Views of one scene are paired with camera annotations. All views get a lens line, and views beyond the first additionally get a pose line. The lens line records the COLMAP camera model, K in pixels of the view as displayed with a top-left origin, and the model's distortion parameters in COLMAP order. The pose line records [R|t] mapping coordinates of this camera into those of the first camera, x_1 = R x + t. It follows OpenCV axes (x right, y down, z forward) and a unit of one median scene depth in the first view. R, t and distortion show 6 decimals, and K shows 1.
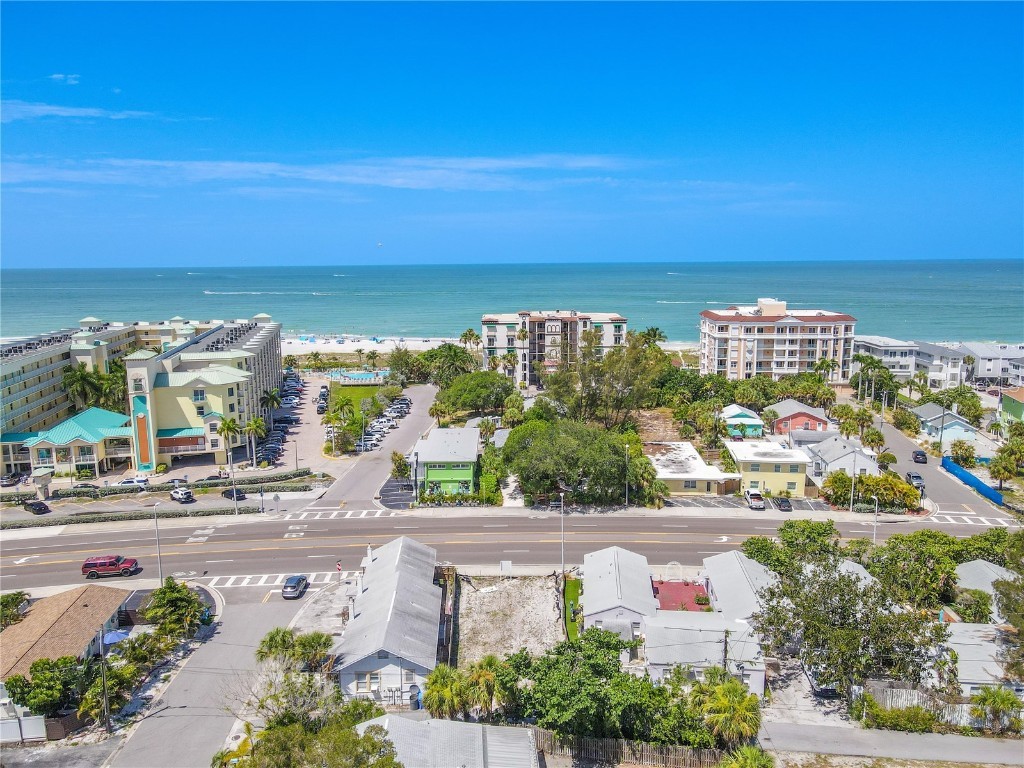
lens RADIAL K [[754.1, 0, 508.4], [0, 754.1, 383.9], [0, 0, 1]] dist [-0.006761, 0.022578]
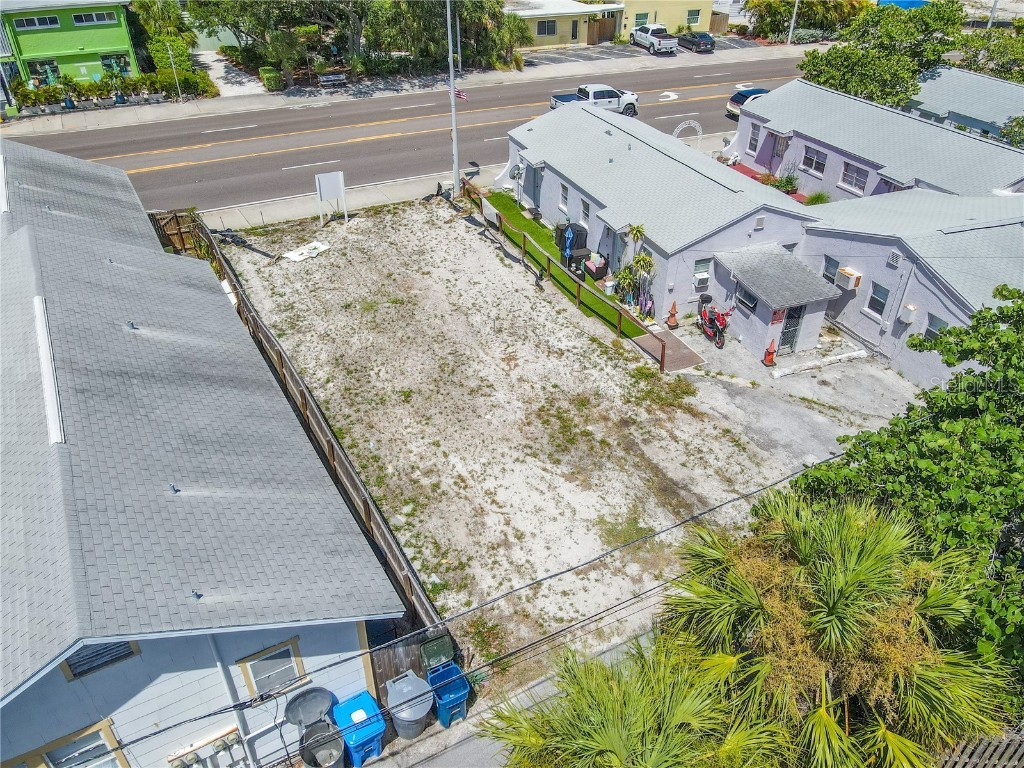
lens RADIAL K [[754.1, 0, 508.4], [0, 754.1, 383.9], [0, 0, 1]] dist [-0.006761, 0.022578]
pose [[0.889392, -0.249839, 0.382835, -0.072131], [0.066092, 0.898921, 0.433096, 0.127378], [-0.452343, -0.359890, 0.816006, 0.451078]]
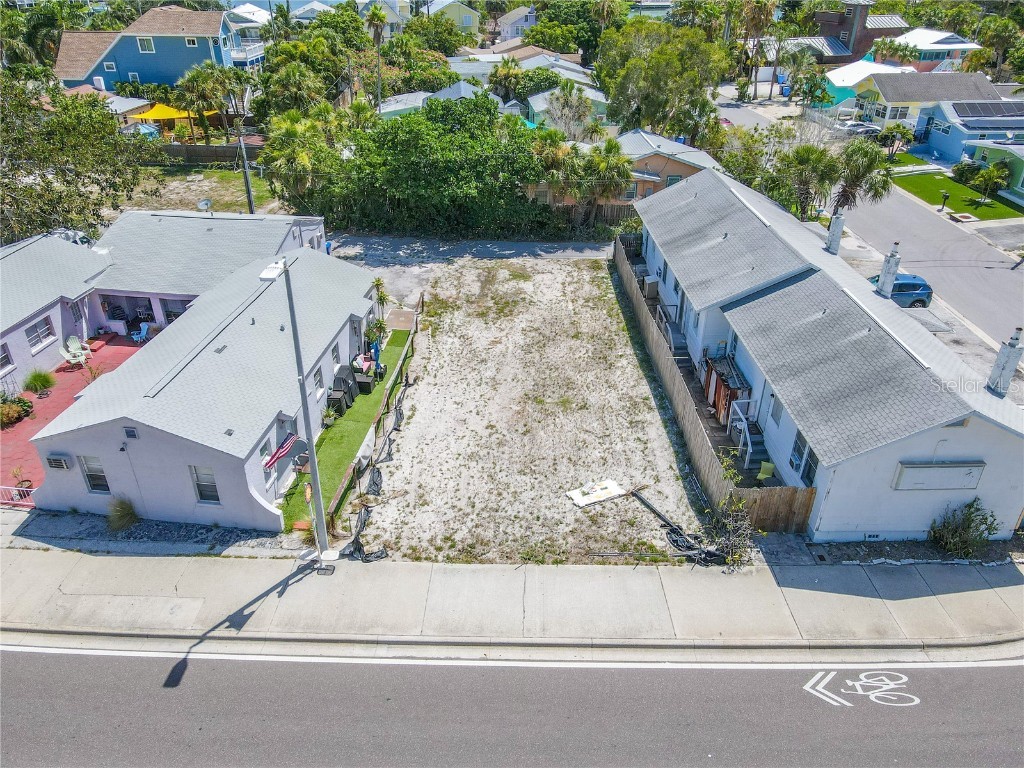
lens RADIAL K [[754.1, 0, 508.4], [0, 754.1, 383.9], [0, 0, 1]] dist [-0.006761, 0.022578]
pose [[-0.999747, -0.001622, 0.022435, 0.002081], [0.012885, 0.776239, 0.630307, 0.031750], [-0.018437, 0.630437, -0.776022, 0.887548]]
